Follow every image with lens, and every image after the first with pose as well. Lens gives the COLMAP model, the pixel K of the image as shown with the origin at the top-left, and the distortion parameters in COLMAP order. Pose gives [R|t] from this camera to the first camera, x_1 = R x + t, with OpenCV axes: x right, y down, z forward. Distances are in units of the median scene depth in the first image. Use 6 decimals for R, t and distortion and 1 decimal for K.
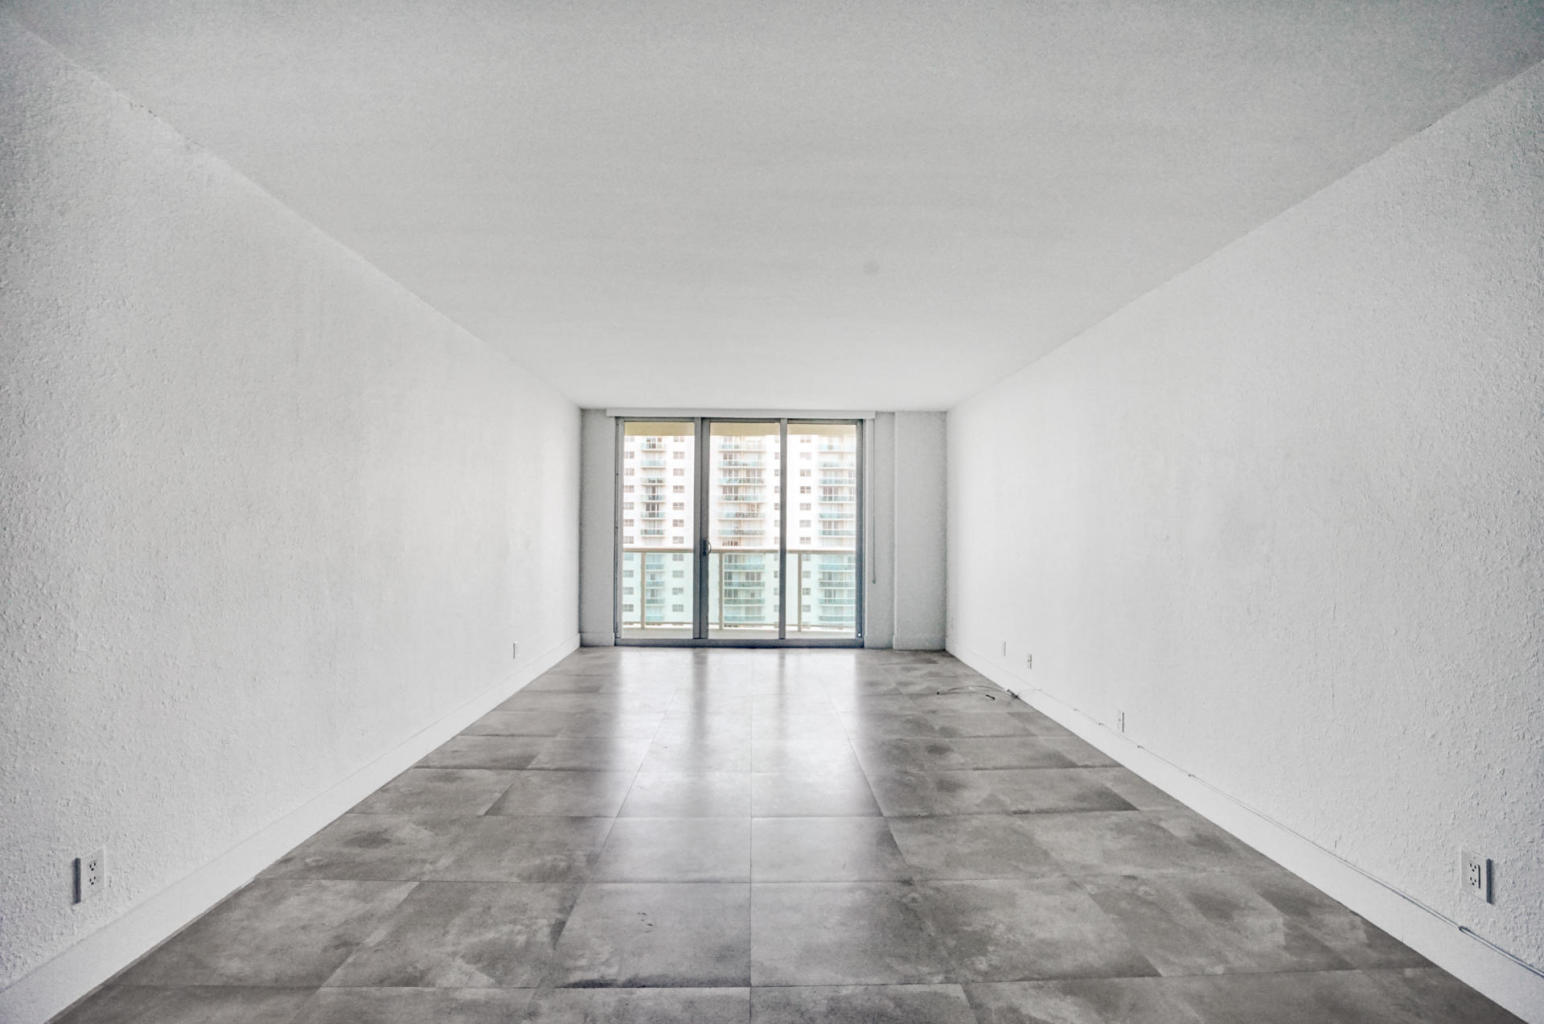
lens RADIAL K [[716.0, 0, 776.8], [0, 716.0, 517.2], [0, 0, 1]] dist [-0.053153, 0.017896]
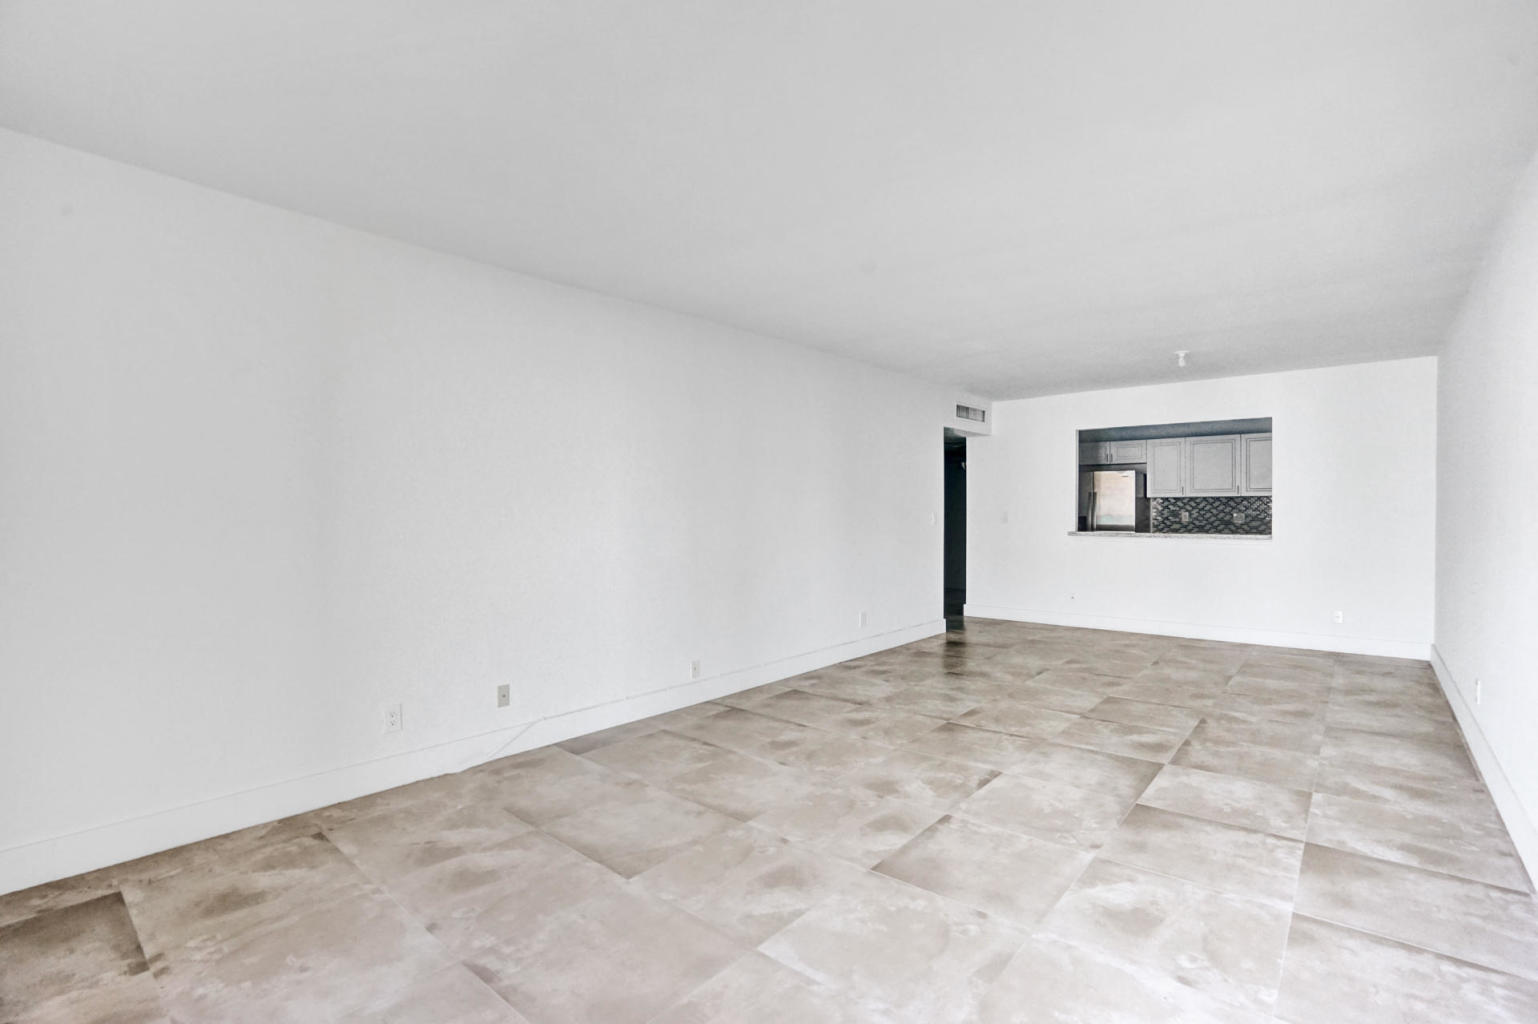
lens RADIAL K [[712.6, 0, 775.9], [0, 712.6, 517.4], [0, 0, 1]] dist [-0.052977, 0.018895]
pose [[-0.740375, -0.011569, 0.672094, -0.323764], [-0.013179, 0.999910, 0.002694, 0.024598], [-0.672065, -0.006863, -0.740461, 1.429877]]
